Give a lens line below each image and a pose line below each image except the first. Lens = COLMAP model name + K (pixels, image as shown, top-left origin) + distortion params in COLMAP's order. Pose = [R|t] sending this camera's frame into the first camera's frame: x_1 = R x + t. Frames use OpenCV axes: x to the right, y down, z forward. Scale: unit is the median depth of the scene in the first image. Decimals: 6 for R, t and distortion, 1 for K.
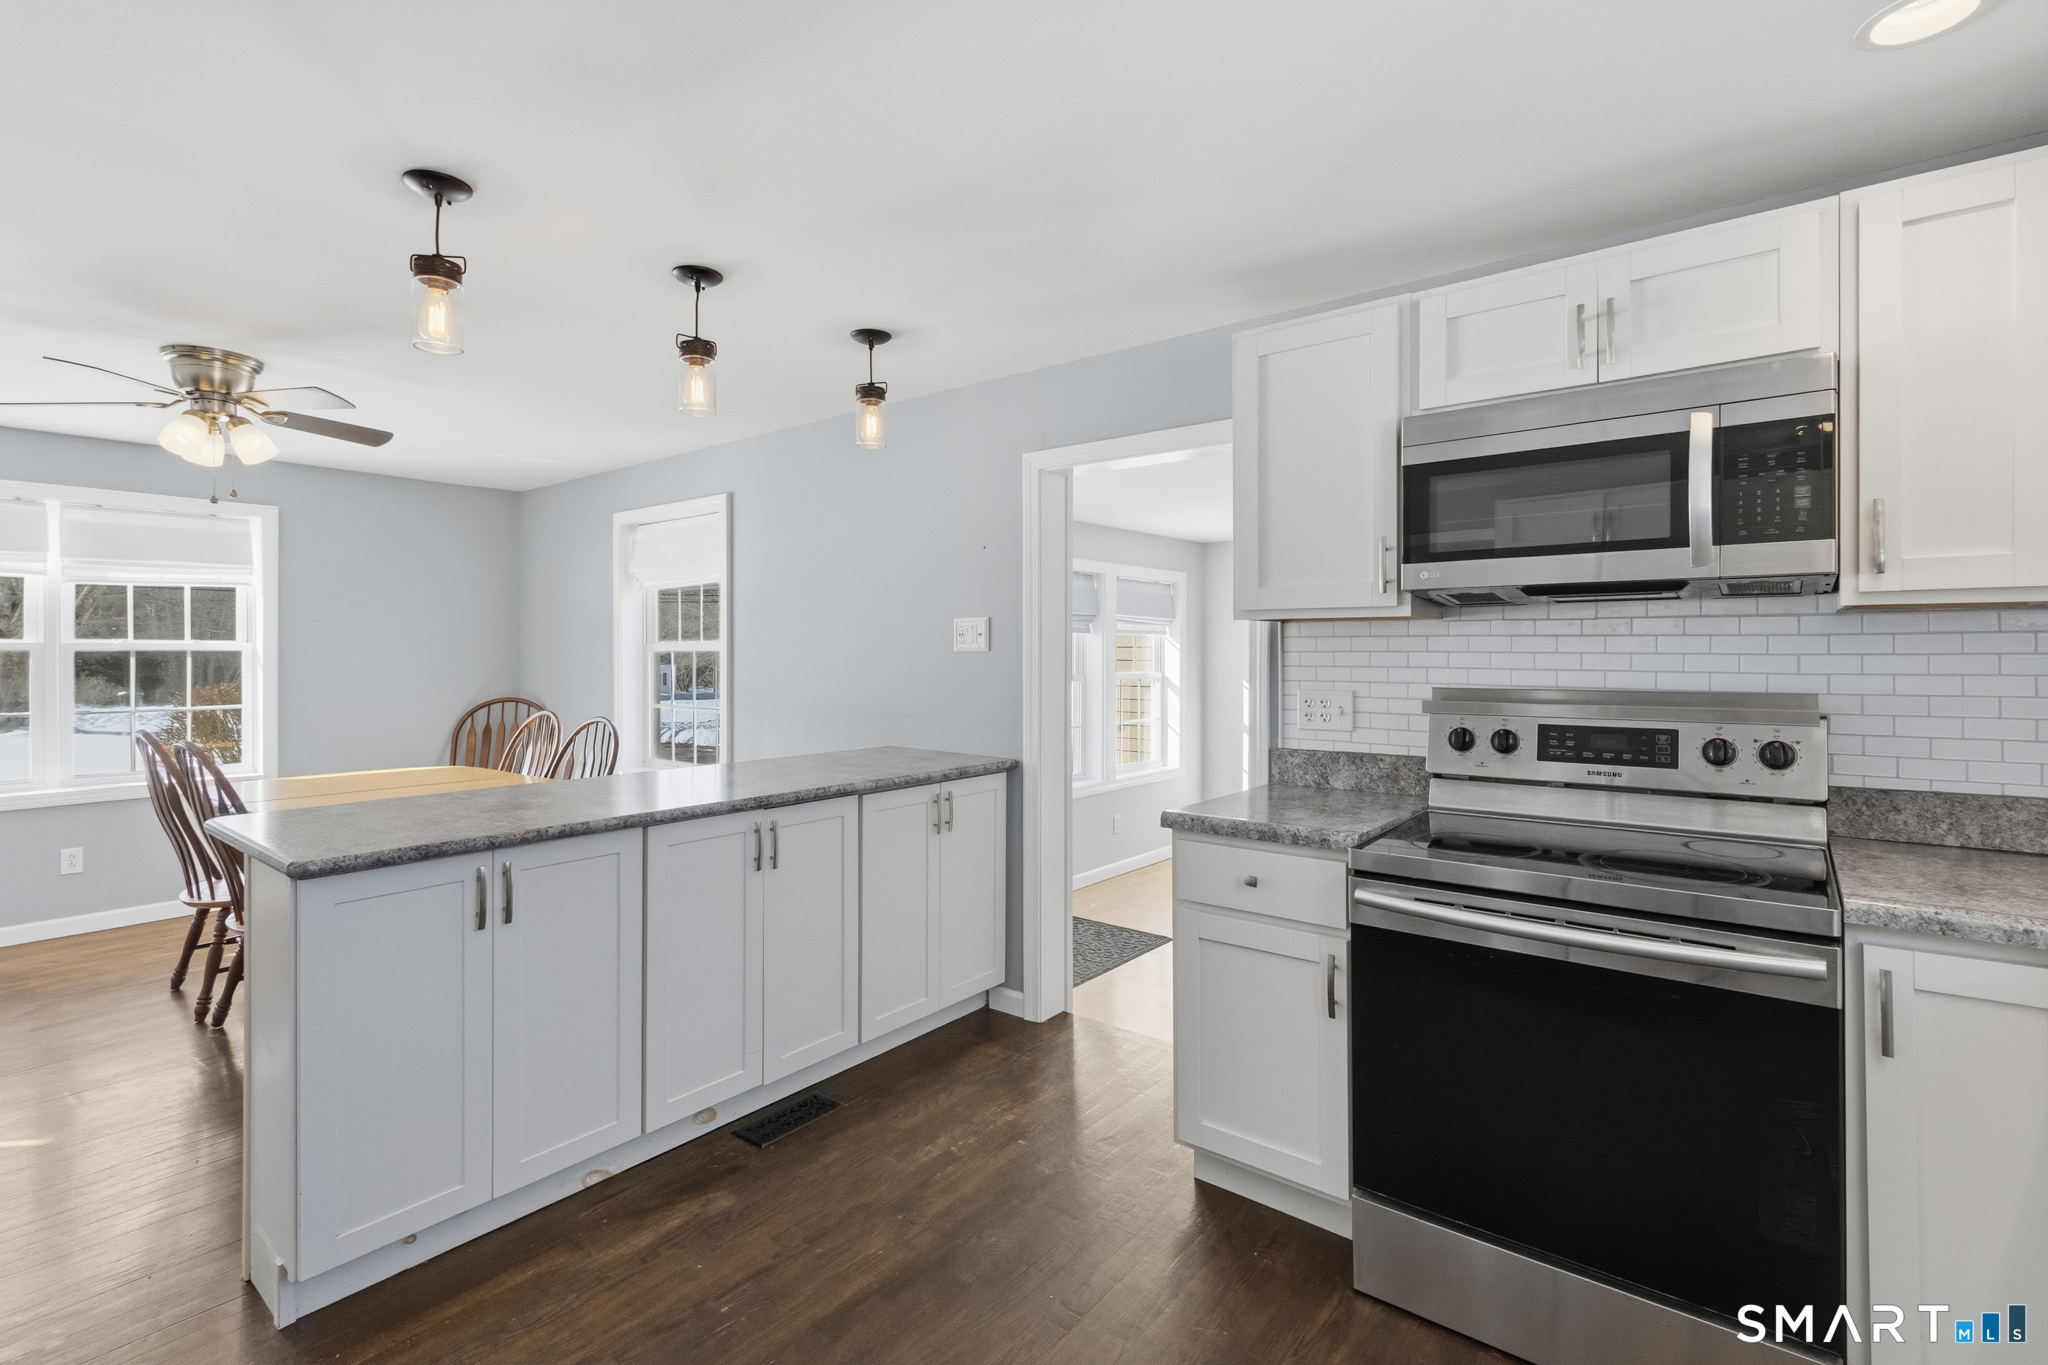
lens RADIAL K [[939.8, 0, 1028.6], [0, 939.8, 647.3], [0, 0, 1]] dist [0.003568, -0.000429]
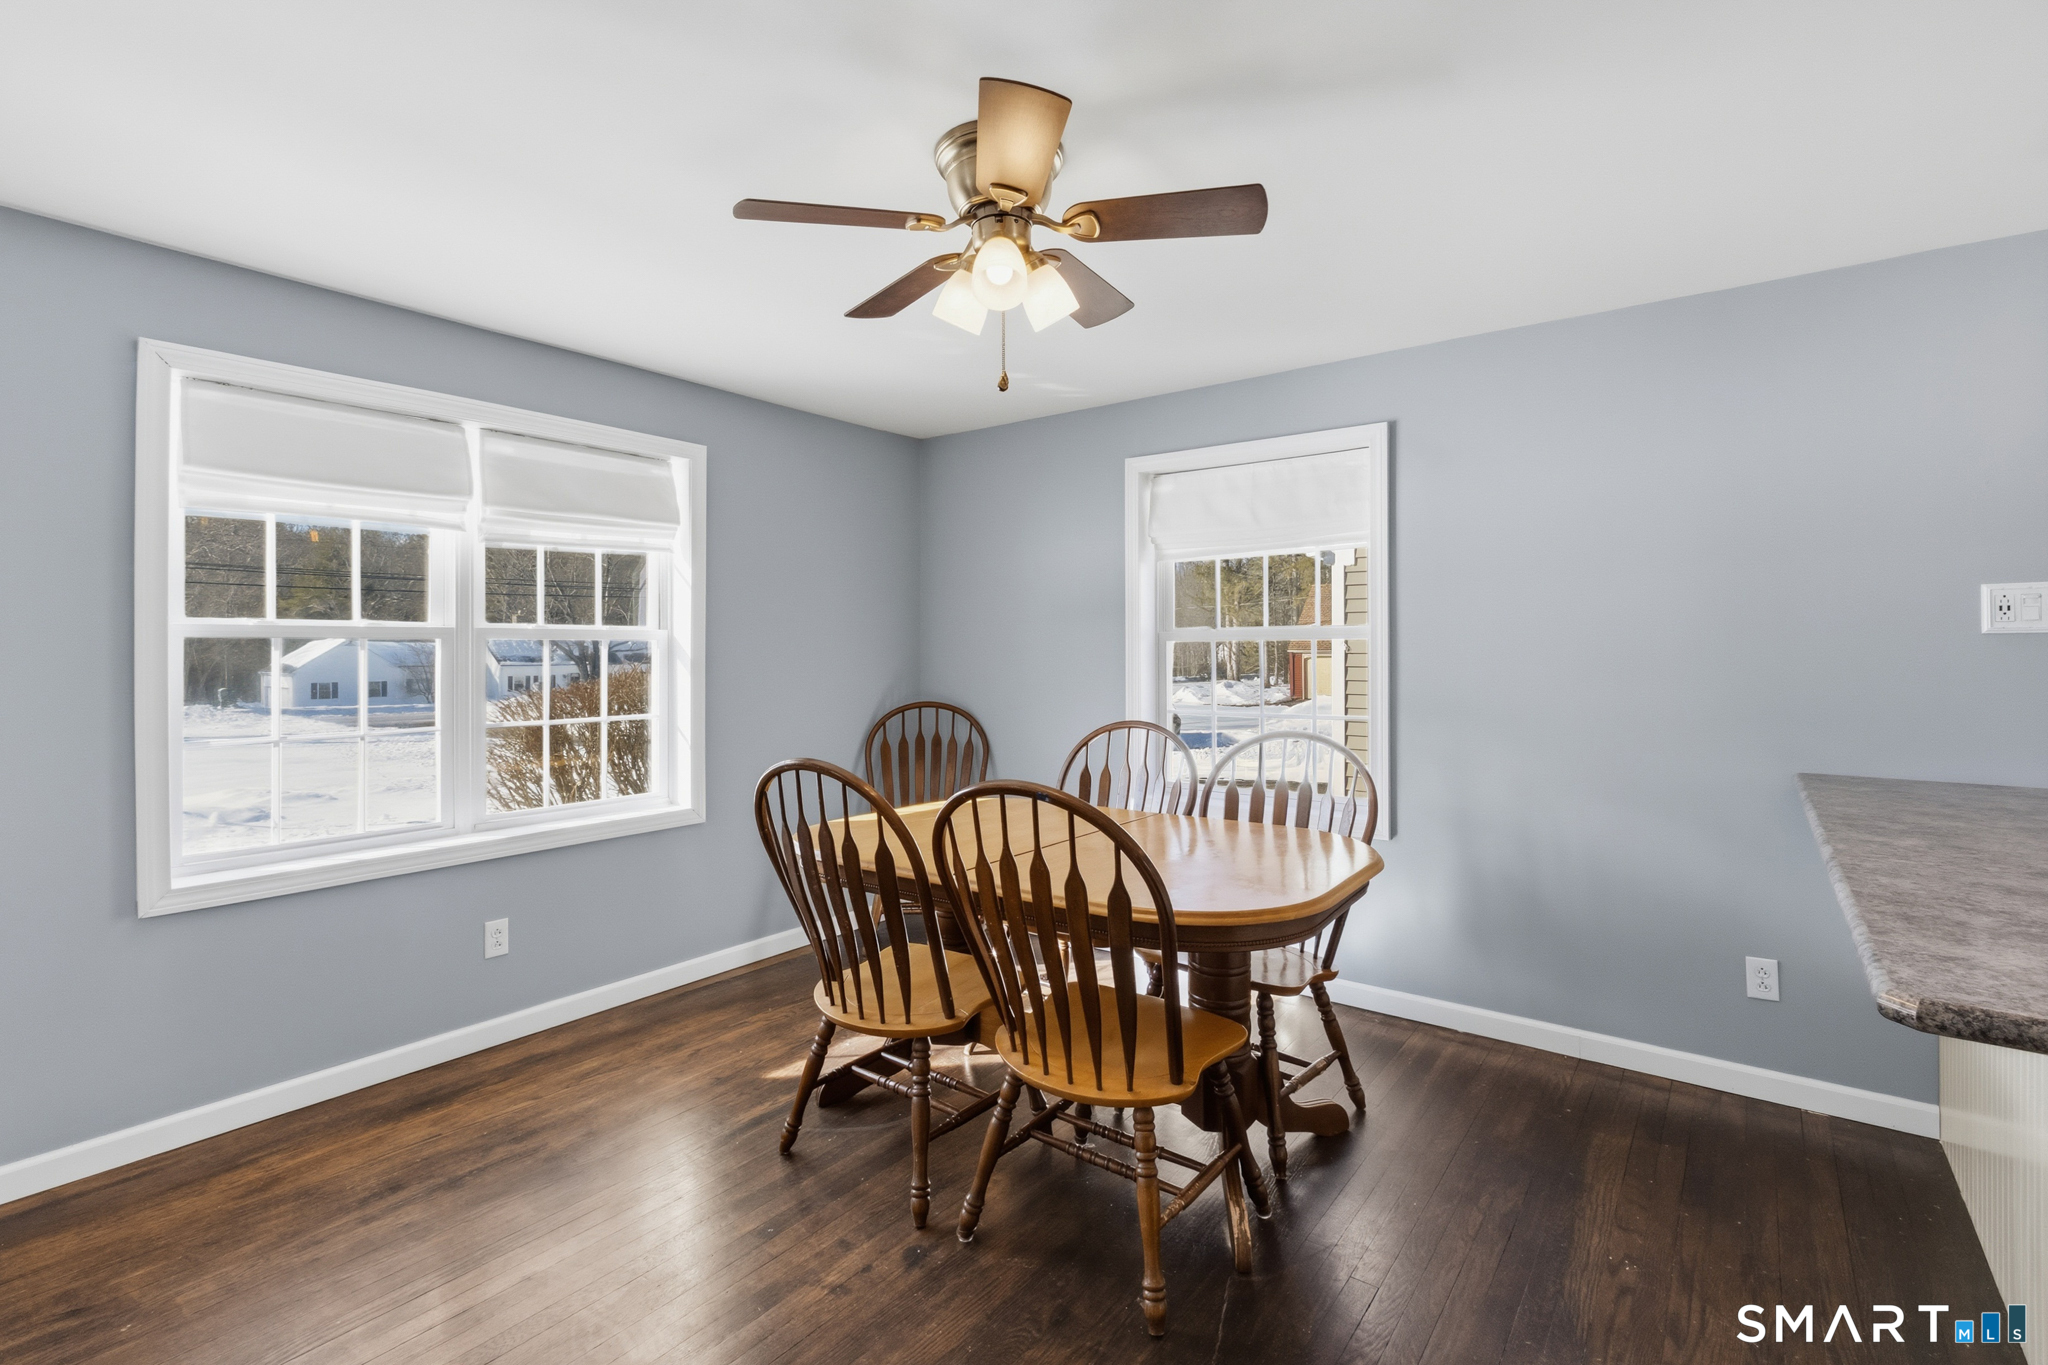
lens RADIAL K [[939.8, 0, 1028.6], [0, 939.8, 647.3], [0, 0, 1]] dist [0.003568, -0.000429]
pose [[0.999659, -0.002518, 0.026007, -0.859267], [0.002482, 0.999996, 0.001413, 0.013096], [-0.026010, -0.001348, 0.999661, 0.389312]]
